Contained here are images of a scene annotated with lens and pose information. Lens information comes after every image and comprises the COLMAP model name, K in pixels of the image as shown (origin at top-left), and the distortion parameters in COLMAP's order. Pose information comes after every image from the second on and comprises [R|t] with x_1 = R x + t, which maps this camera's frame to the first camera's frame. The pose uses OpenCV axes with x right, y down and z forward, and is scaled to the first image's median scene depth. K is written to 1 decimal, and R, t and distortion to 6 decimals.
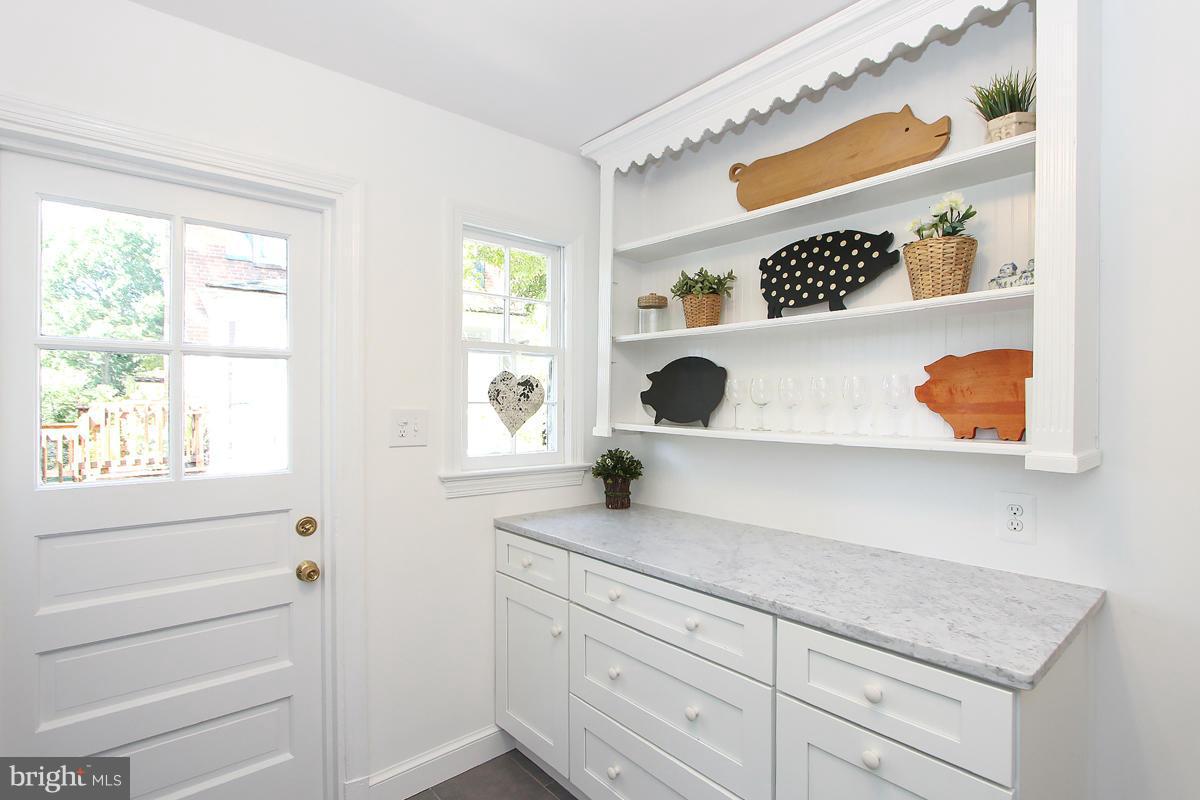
lens RADIAL K [[592.0, 0, 598.6], [0, 592.0, 388.7], [0, 0, 1]] dist [-0.003574, -0.000617]
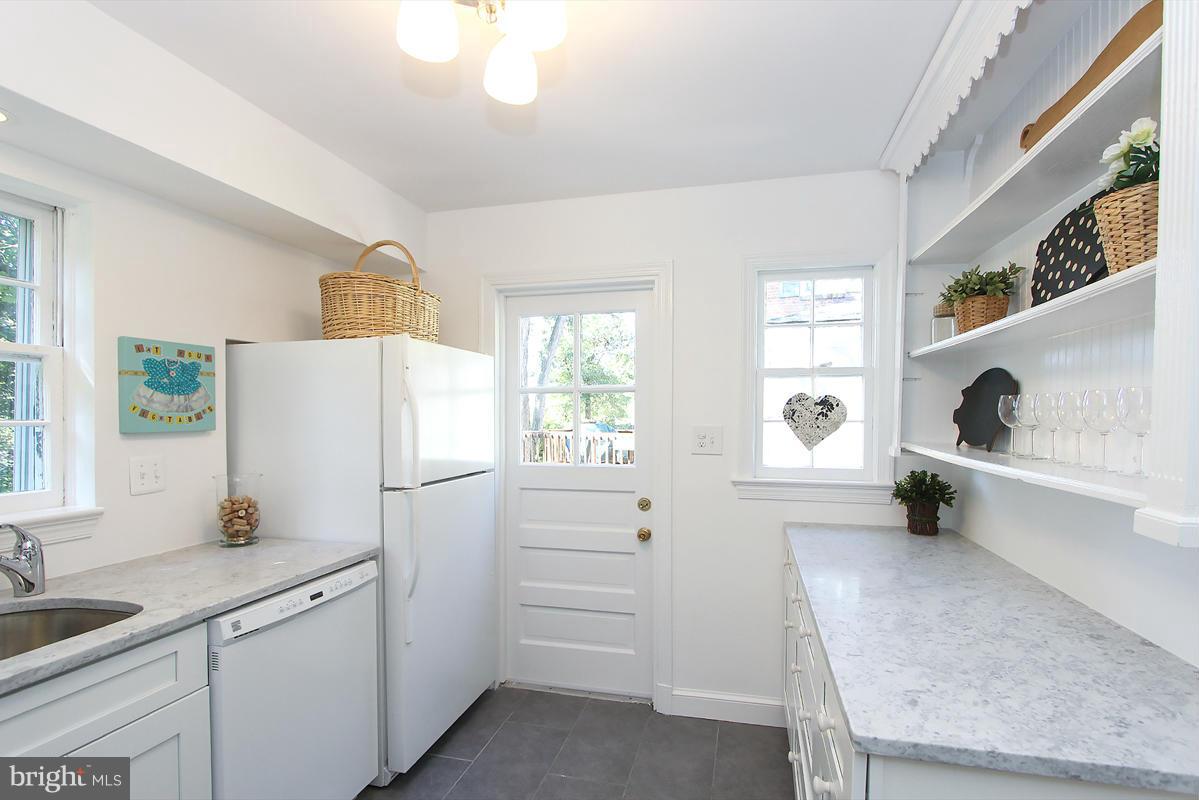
lens RADIAL K [[567.8, 0, 603.1], [0, 567.8, 407.2], [0, 0, 1]] dist [0.000888, 0.000408]
pose [[0.580035, -0.012929, -0.814489, 0.594175], [0.022241, 0.999753, -0.000030, -0.012756], [0.814288, -0.018098, 0.580179, 0.089331]]
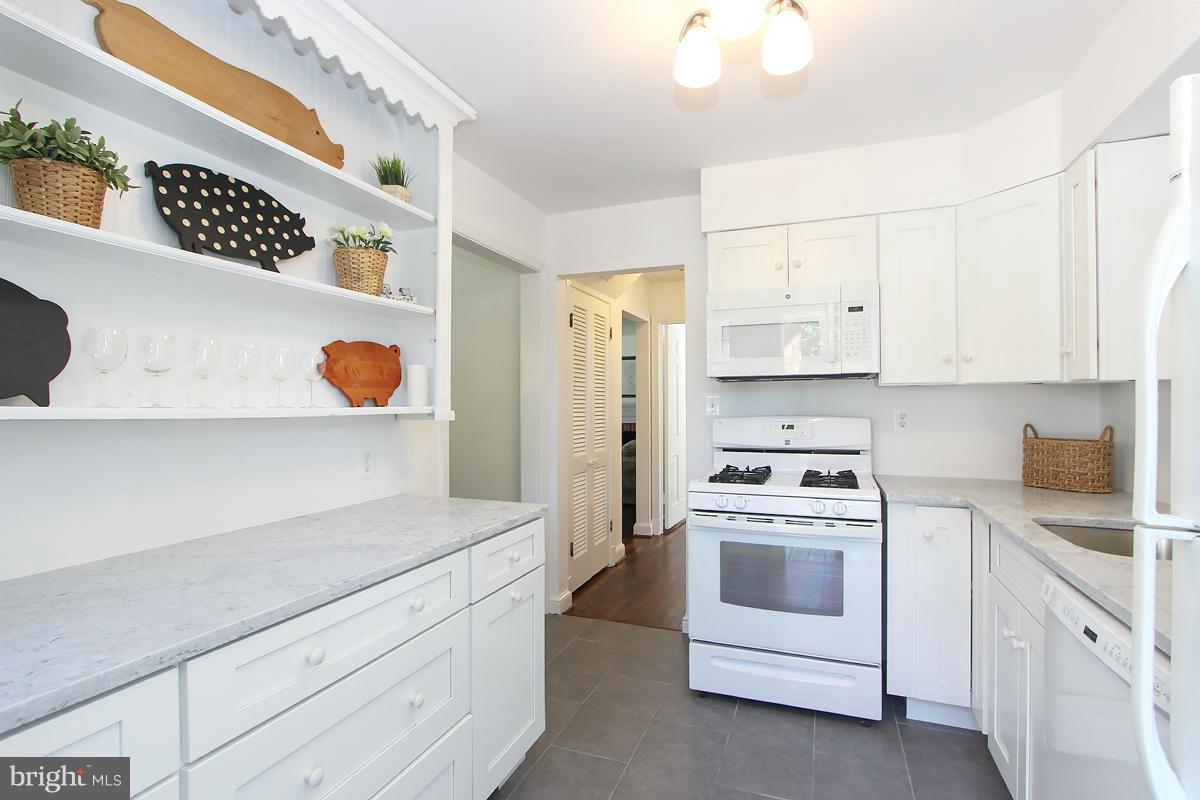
lens RADIAL K [[568.3, 0, 603.6], [0, 568.3, 407.2], [0, 0, 1]] dist [0.000888, 0.000408]
pose [[-0.483841, 0.005432, 0.875139, -0.593655], [0.000595, 0.999983, -0.005878, 0.075550], [-0.875156, -0.002324, -0.483836, 0.920720]]
